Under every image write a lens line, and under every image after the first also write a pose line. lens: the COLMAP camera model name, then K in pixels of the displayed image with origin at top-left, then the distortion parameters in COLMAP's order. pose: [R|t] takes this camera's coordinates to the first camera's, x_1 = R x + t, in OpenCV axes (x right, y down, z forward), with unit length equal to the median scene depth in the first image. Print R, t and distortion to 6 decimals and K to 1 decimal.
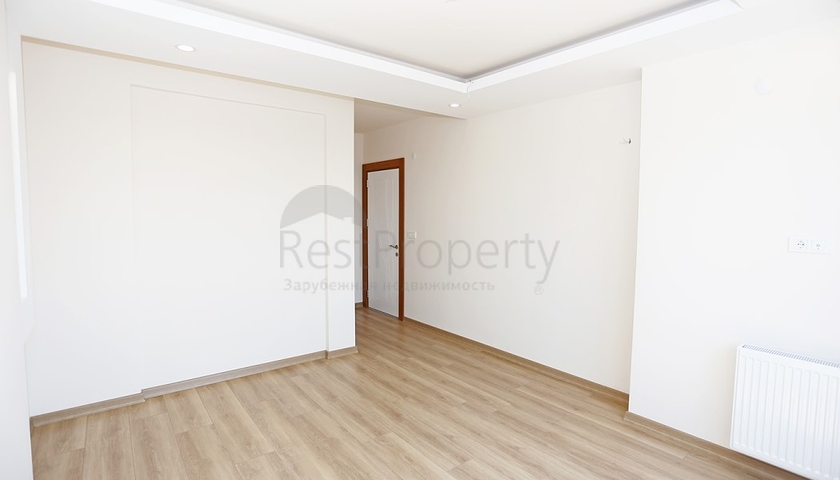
lens RADIAL K [[409.4, 0, 419.7], [0, 409.4, 235.3], [0, 0, 1]] dist [-0.017471, 0.004345]
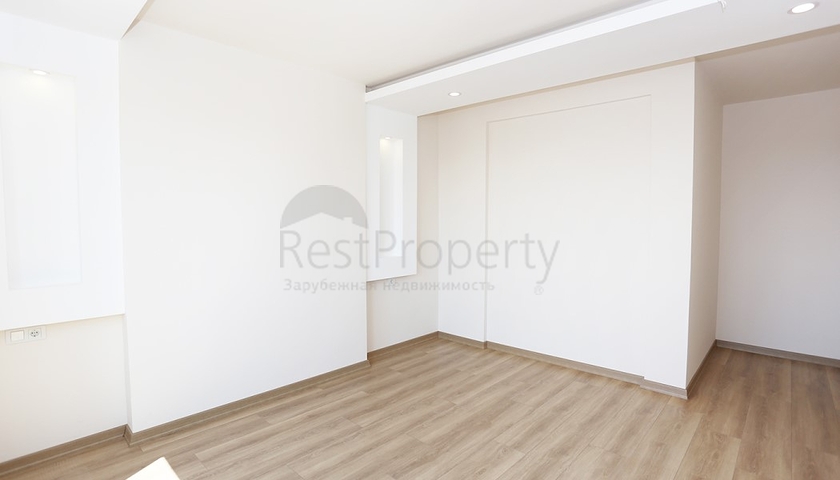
lens RADIAL K [[409.4, 0, 420.0], [0, 409.4, 245.4], [0, 0, 1]] dist [-0.017471, 0.004345]
pose [[0.179242, 0.063492, -0.981754, 0.642833], [-0.053672, 0.997060, 0.054683, -0.010733], [0.982340, 0.042891, 0.182123, 0.509944]]
